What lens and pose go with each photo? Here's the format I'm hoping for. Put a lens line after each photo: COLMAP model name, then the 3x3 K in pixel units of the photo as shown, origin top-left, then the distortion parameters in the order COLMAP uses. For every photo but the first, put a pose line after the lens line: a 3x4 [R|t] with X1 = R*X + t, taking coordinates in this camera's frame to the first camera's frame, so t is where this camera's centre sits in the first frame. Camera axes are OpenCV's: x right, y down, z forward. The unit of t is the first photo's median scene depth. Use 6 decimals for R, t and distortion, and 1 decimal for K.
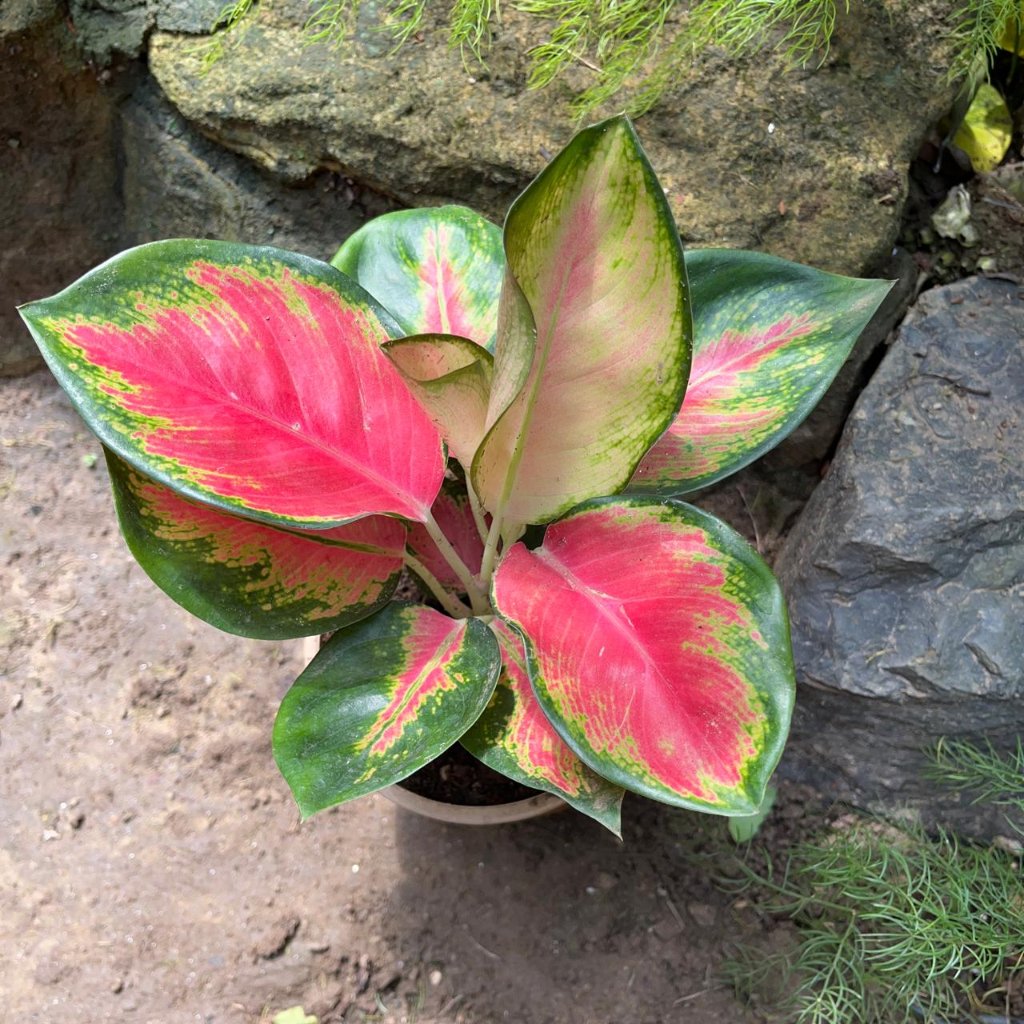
lens RADIAL K [[1090.3, 0, 497.7], [0, 1090.3, 549.9], [0, 0, 1]] dist [0.011095, -0.012520]
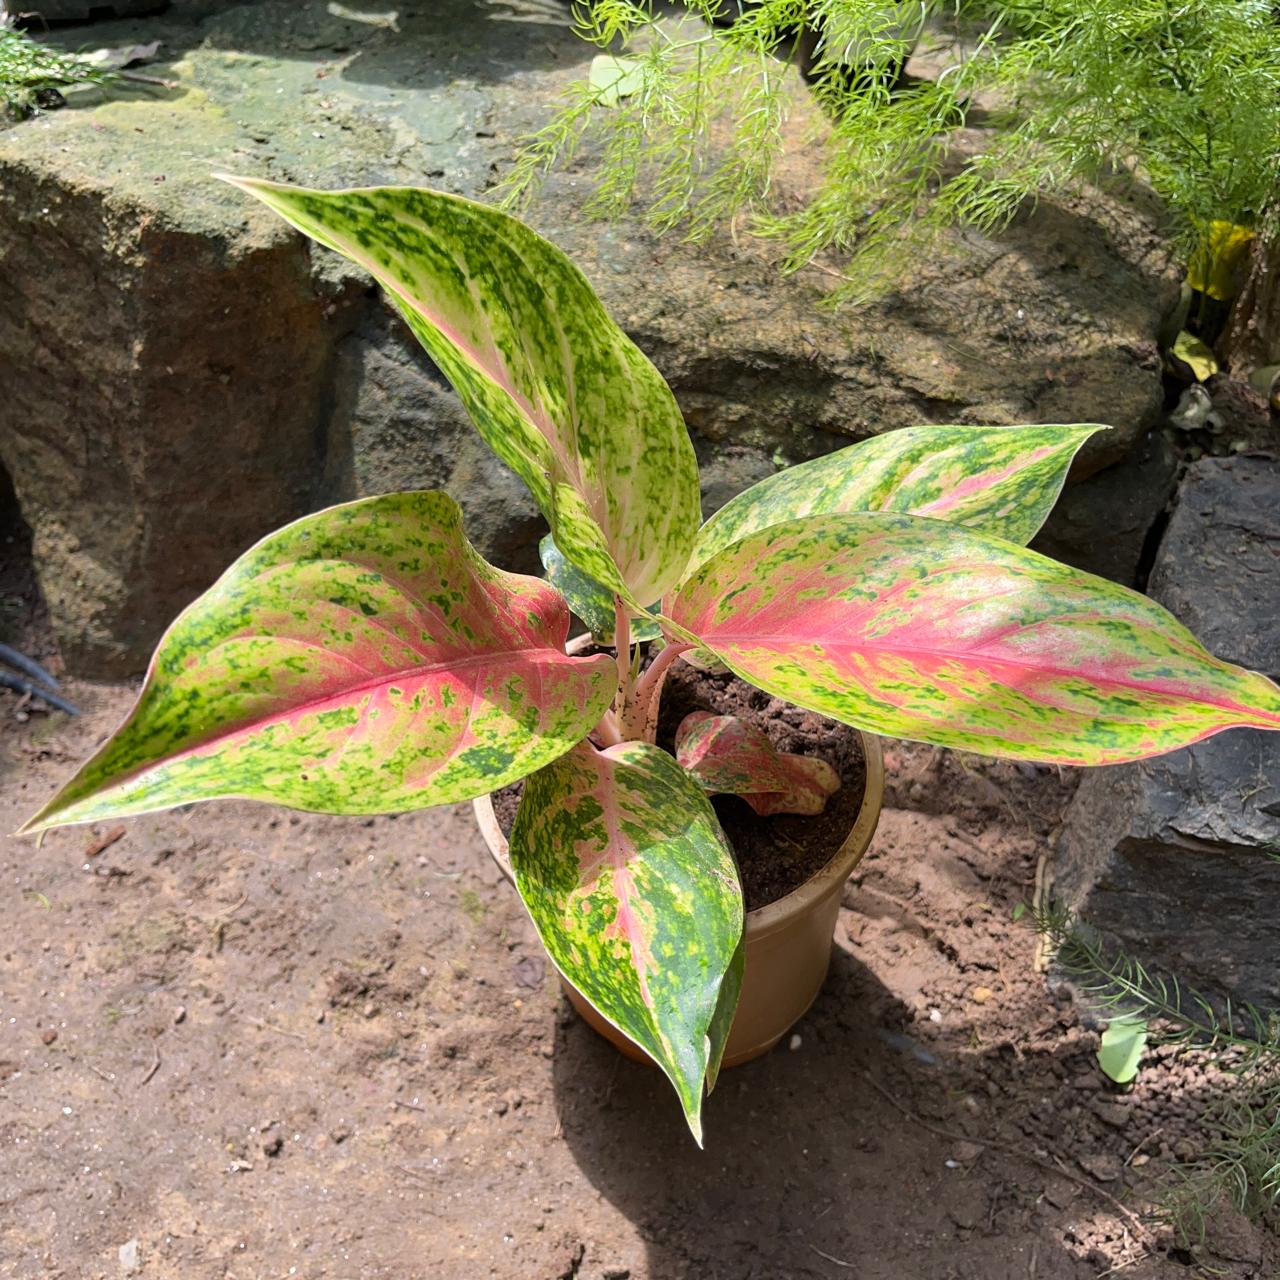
lens RADIAL K [[1371.4, 0, 618.6], [0, 1371.4, 641.7], [0, 0, 1]] dist [0.010981, 0.017092]
pose [[0.993573, -0.040098, 0.105850, -0.280645], [0.076314, 0.927955, -0.364796, 0.349876], [-0.083596, 0.370529, 0.925051, -0.049390]]
